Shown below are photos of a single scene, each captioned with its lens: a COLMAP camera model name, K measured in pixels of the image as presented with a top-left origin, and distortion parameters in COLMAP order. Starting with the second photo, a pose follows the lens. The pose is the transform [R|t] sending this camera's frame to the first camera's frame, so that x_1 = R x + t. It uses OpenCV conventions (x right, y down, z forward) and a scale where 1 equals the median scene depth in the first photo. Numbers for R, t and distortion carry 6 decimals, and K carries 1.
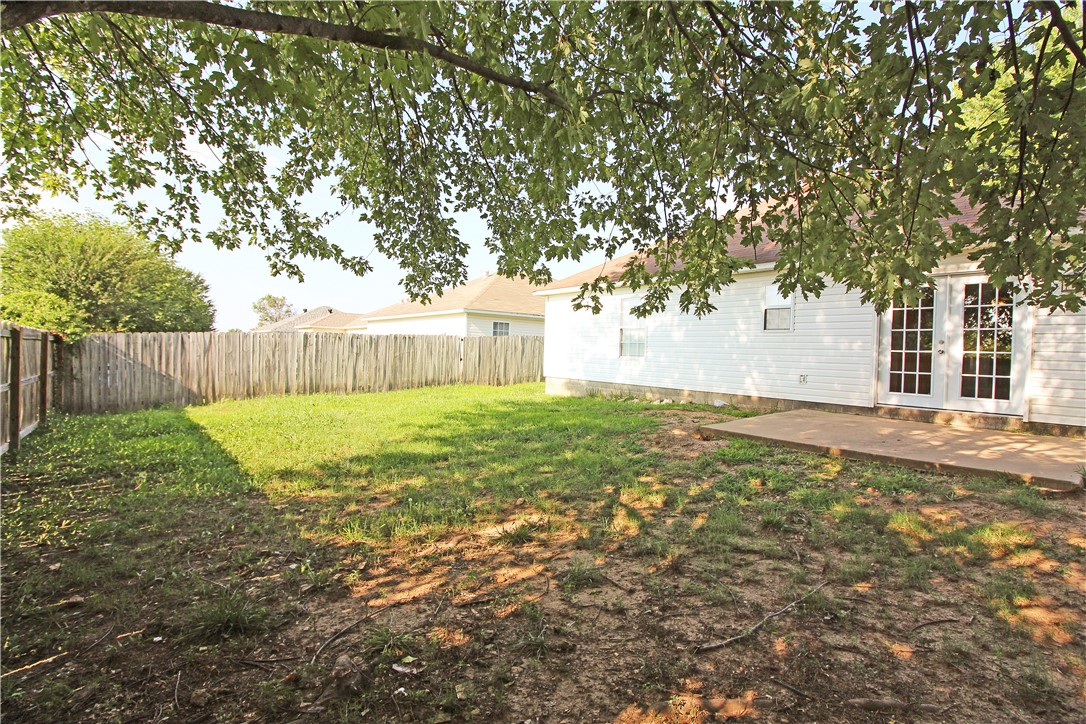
lens RADIAL K [[514.5, 0, 543.0], [0, 514.5, 362.0], [0, 0, 1]] dist [-0.000630, -0.000056]
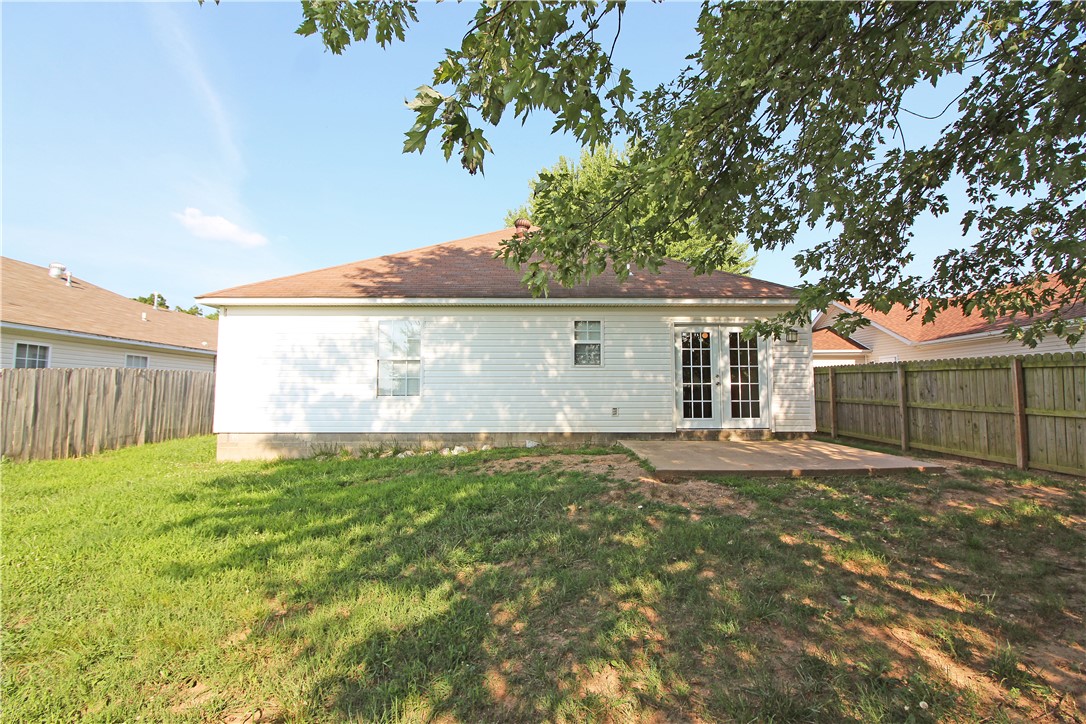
lens RADIAL K [[514.5, 0, 543.0], [0, 514.5, 362.0], [0, 0, 1]] dist [-0.000630, -0.000056]
pose [[0.597852, 0.022585, 0.801288, -0.488060], [0.035728, 0.997859, -0.054783, -0.018049], [-0.800810, 0.061380, 0.595765, 0.552741]]
